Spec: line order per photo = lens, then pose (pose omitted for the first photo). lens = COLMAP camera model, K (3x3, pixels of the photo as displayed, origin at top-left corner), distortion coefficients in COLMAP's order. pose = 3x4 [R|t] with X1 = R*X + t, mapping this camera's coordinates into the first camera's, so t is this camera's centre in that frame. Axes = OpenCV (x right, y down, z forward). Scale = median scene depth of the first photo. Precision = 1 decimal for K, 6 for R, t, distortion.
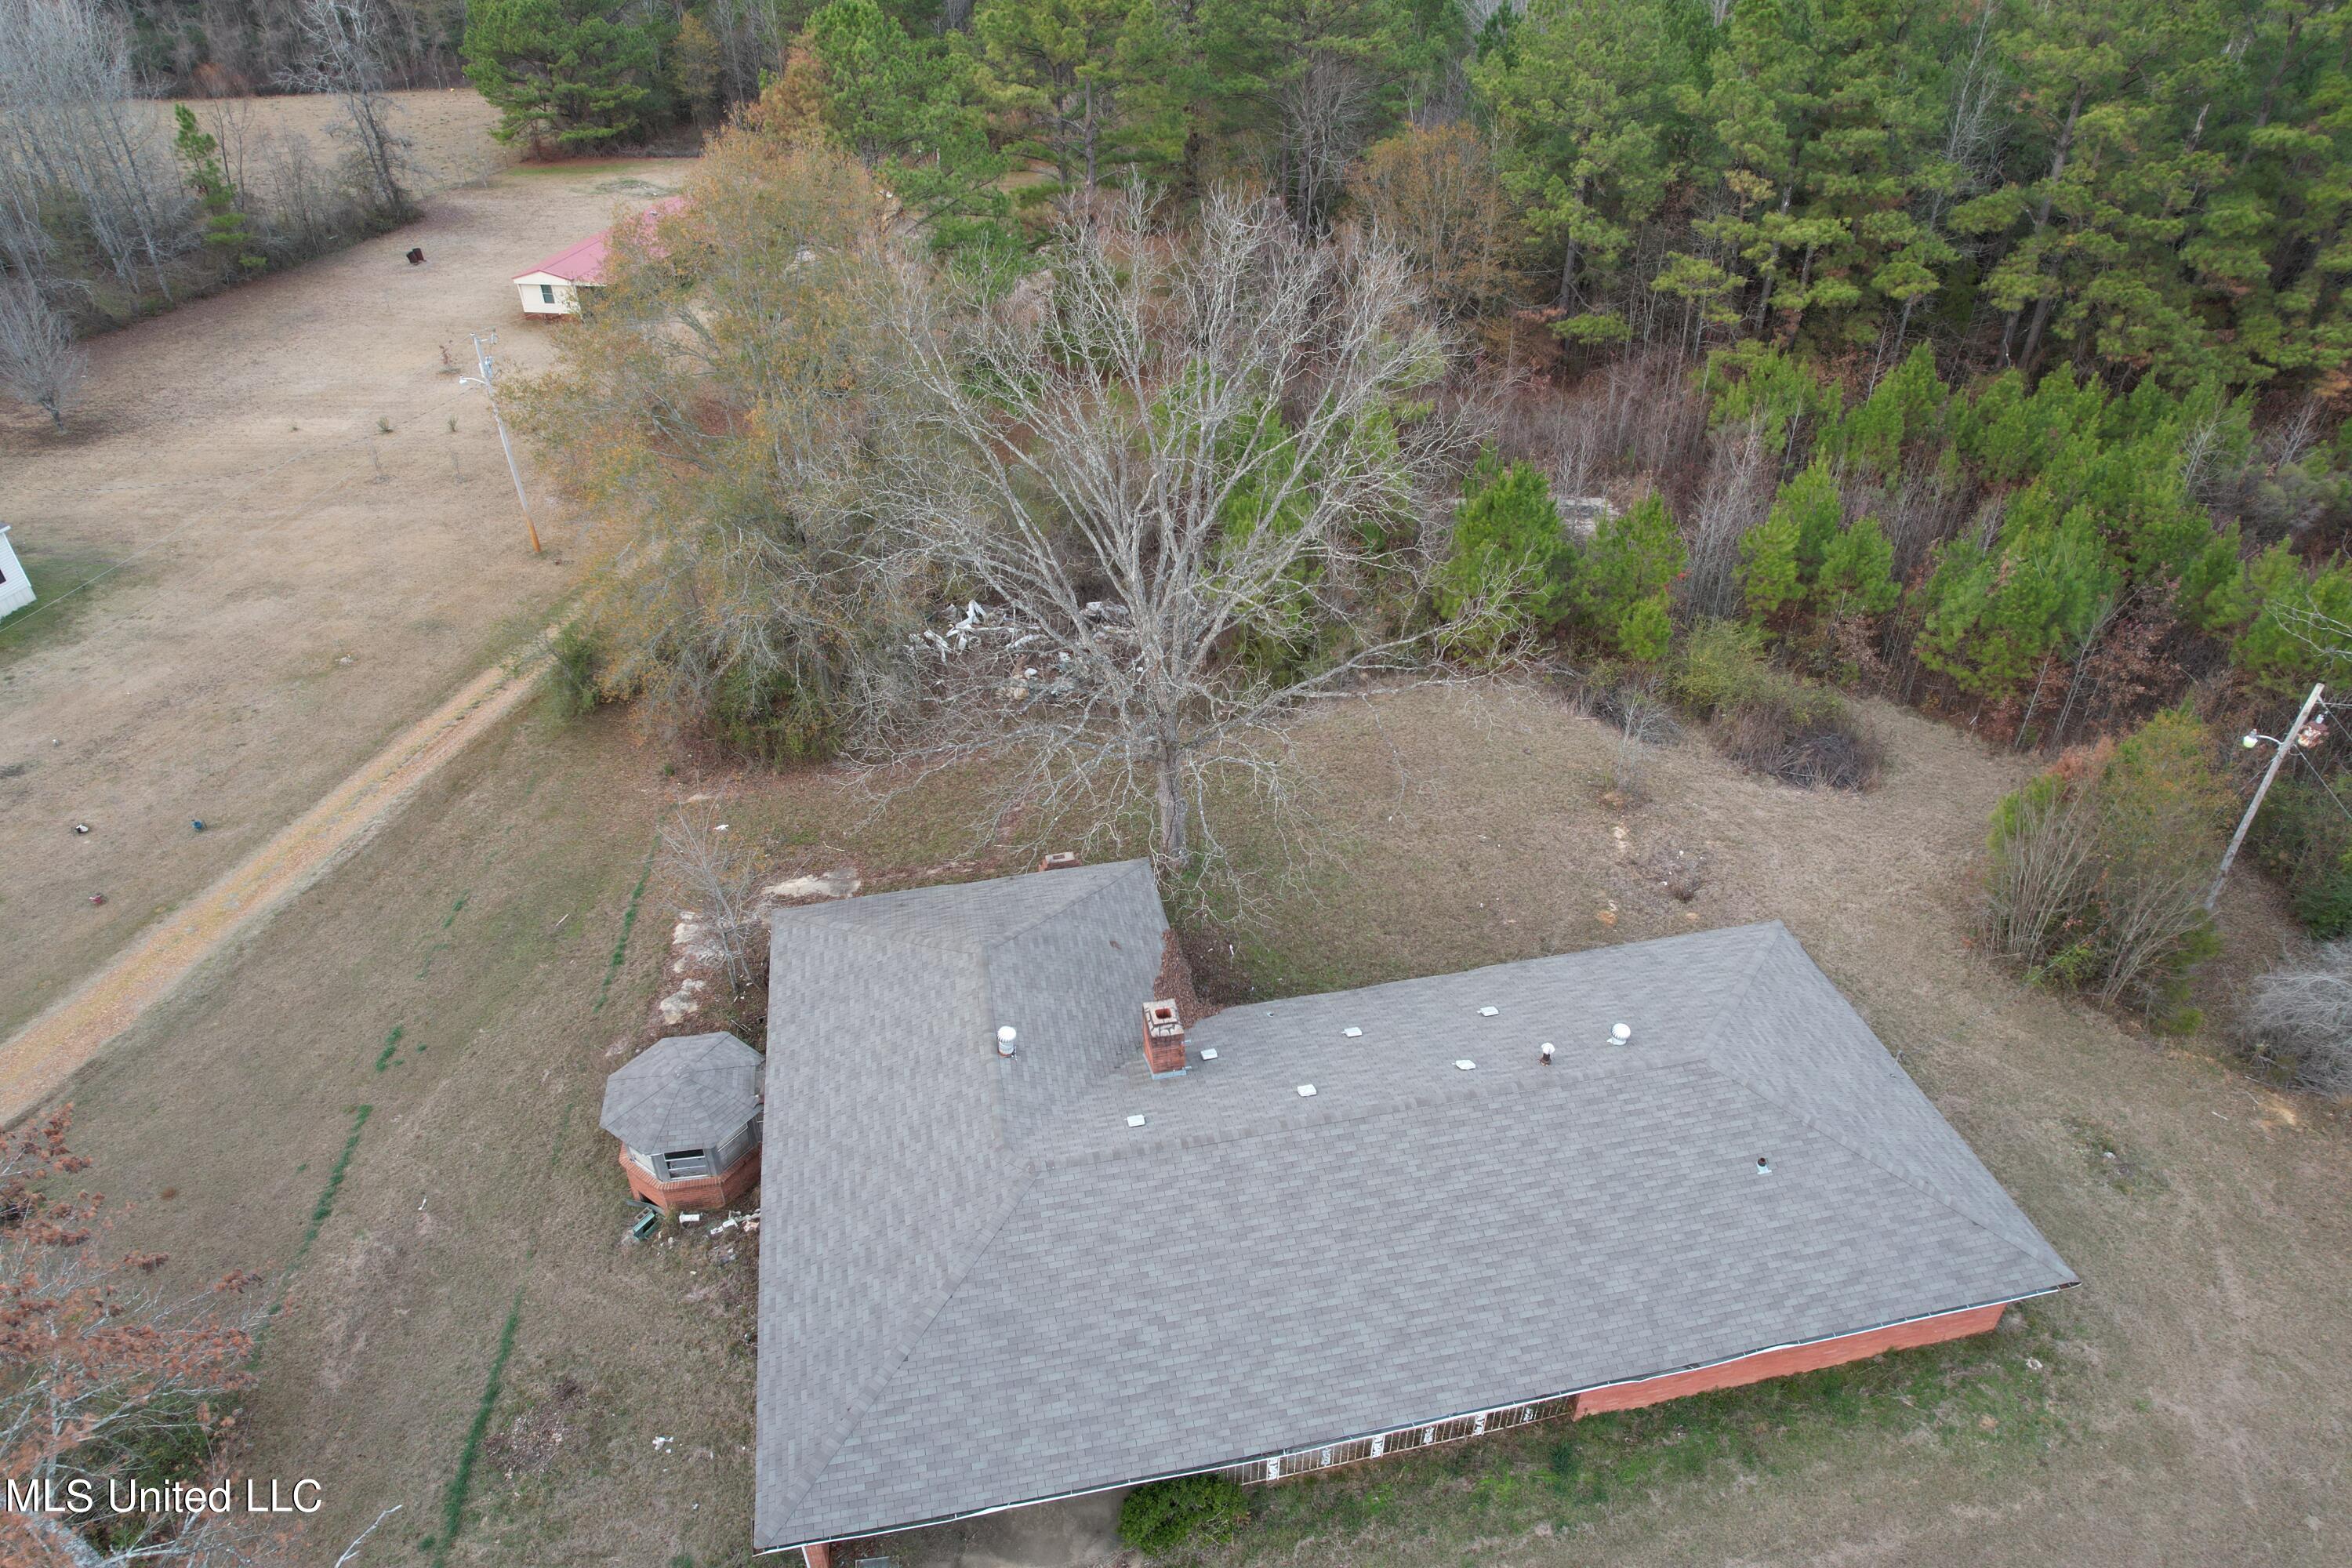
lens RADIAL K [[1502.7, 0, 1170.9], [0, 1502.7, 790.2], [0, 0, 1]] dist [-0.073698, 0.064252]
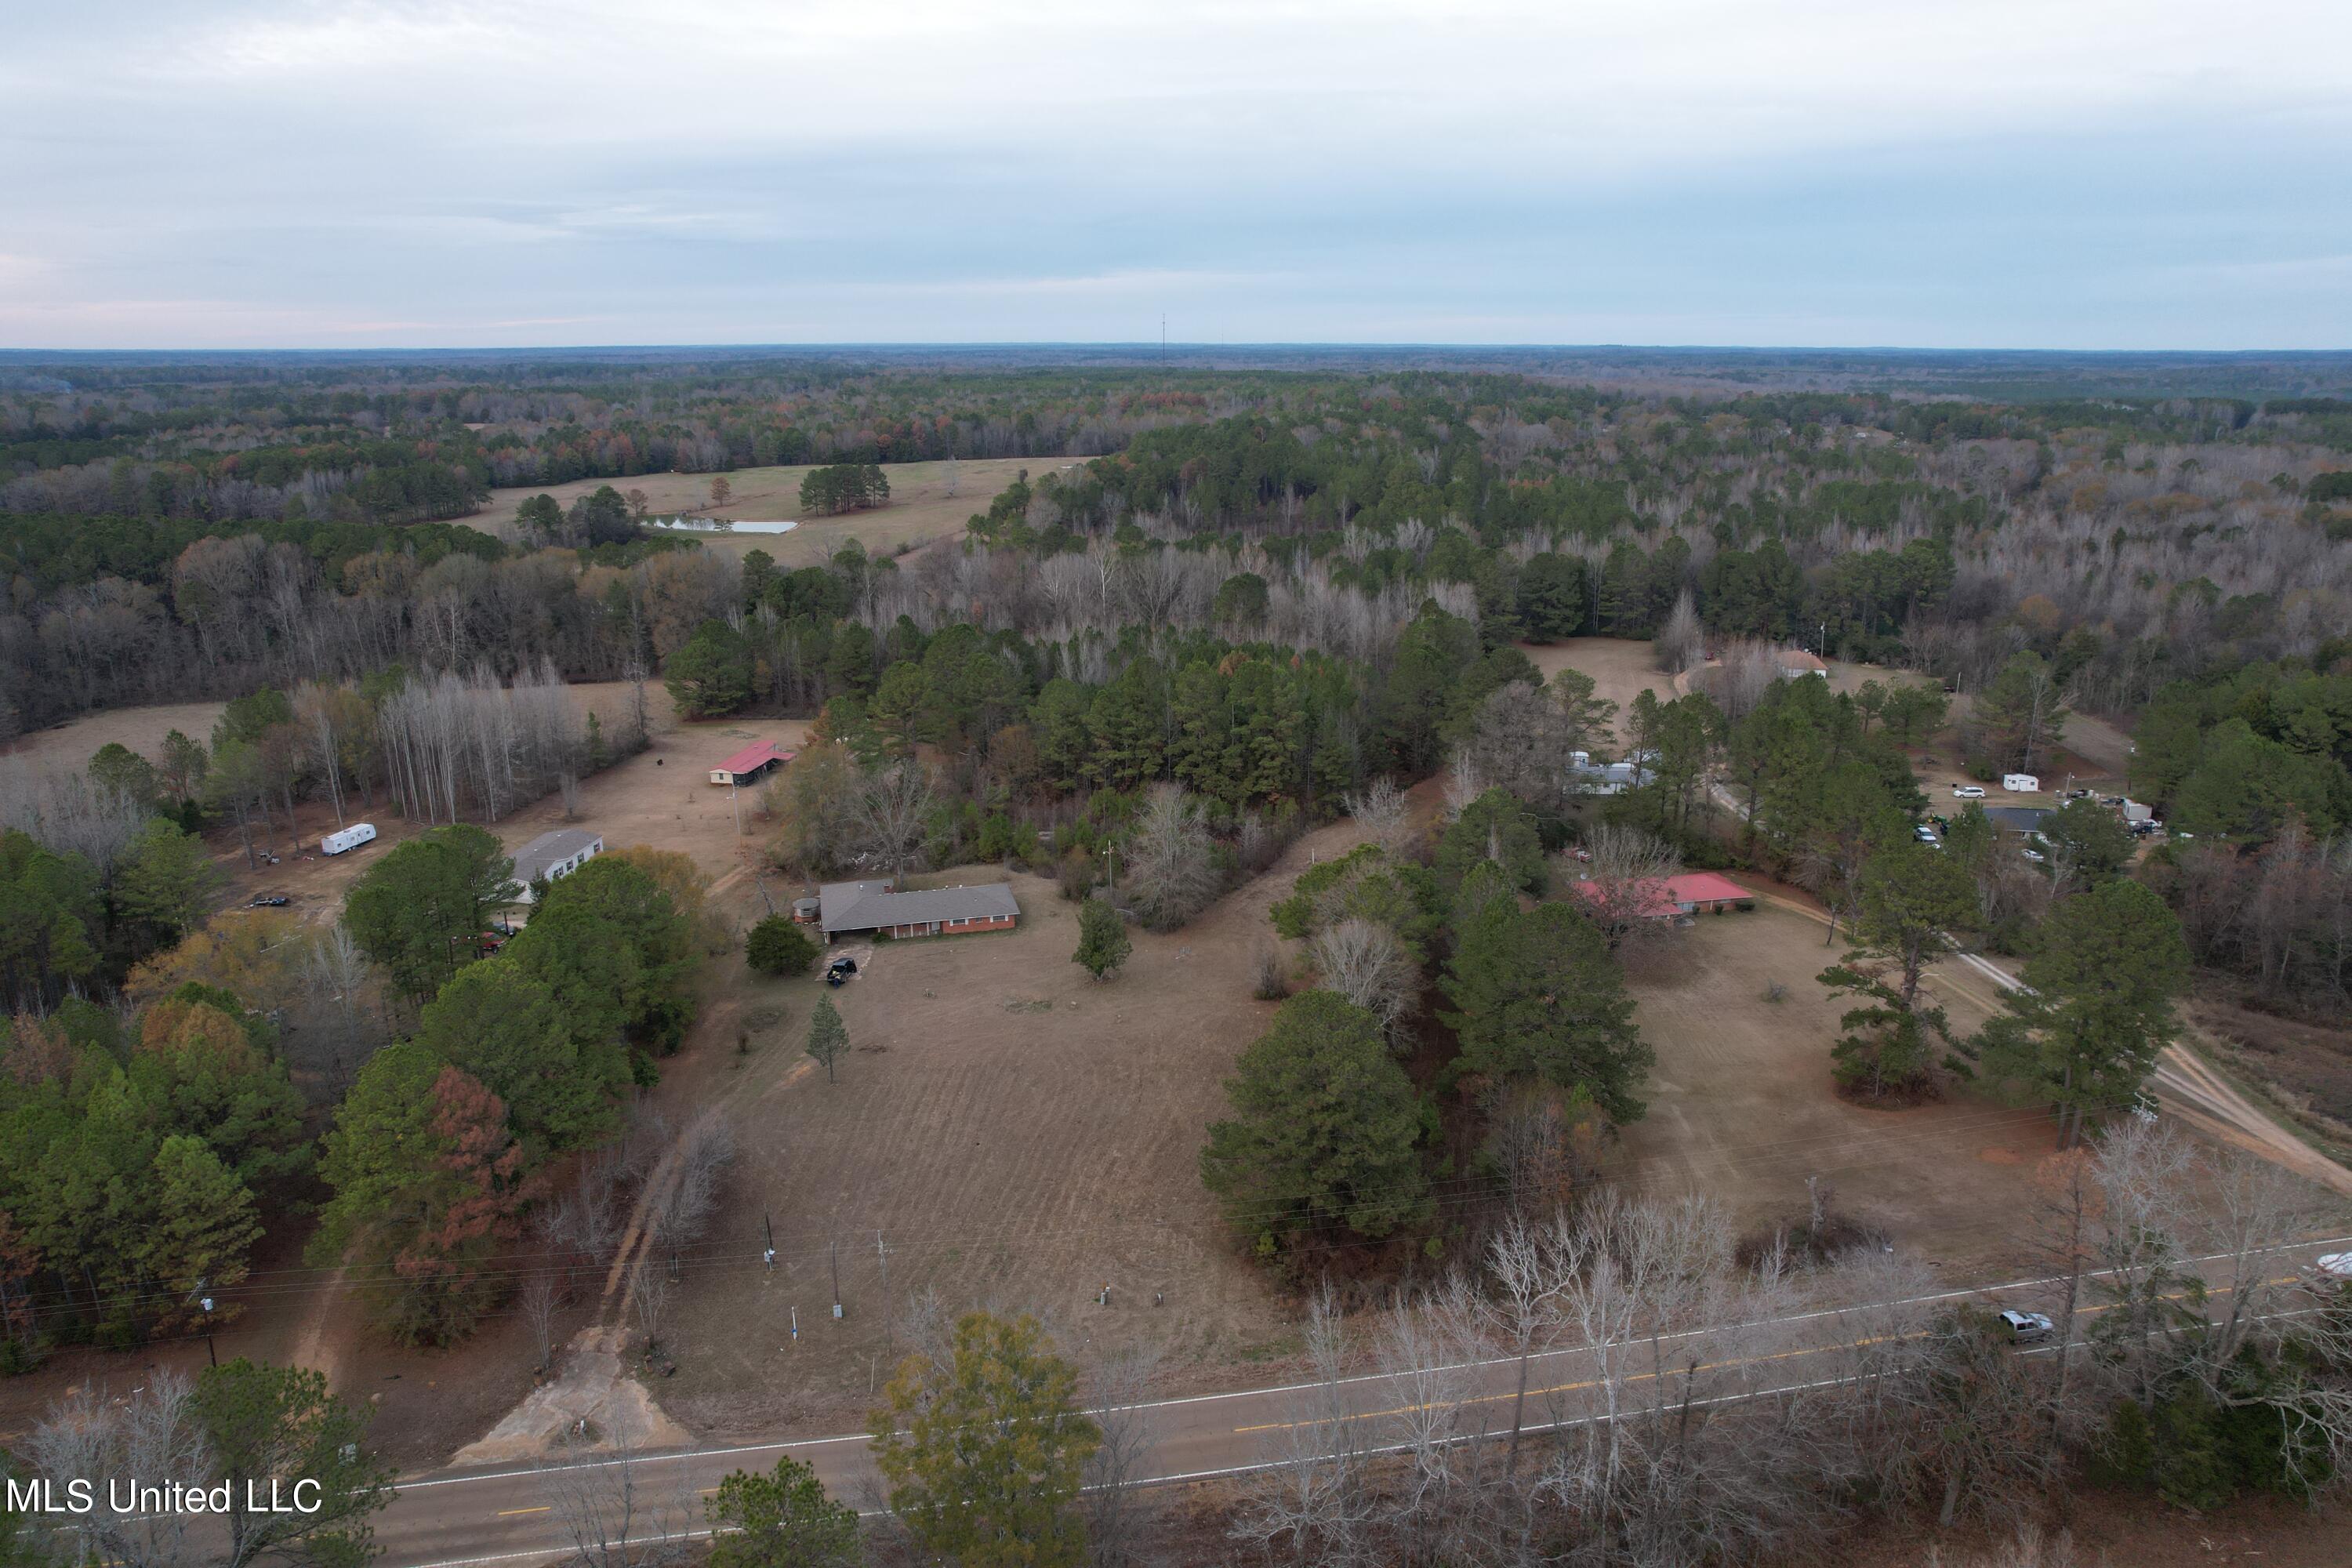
lens RADIAL K [[1502.7, 0, 1179.8], [0, 1502.7, 782.1], [0, 0, 1]] dist [-0.073698, 0.064252]
pose [[0.998835, -0.007758, 0.047638, 0.366892], [0.022303, 0.949494, -0.312993, 0.685813], [-0.042804, 0.313691, 0.948560, -2.031059]]
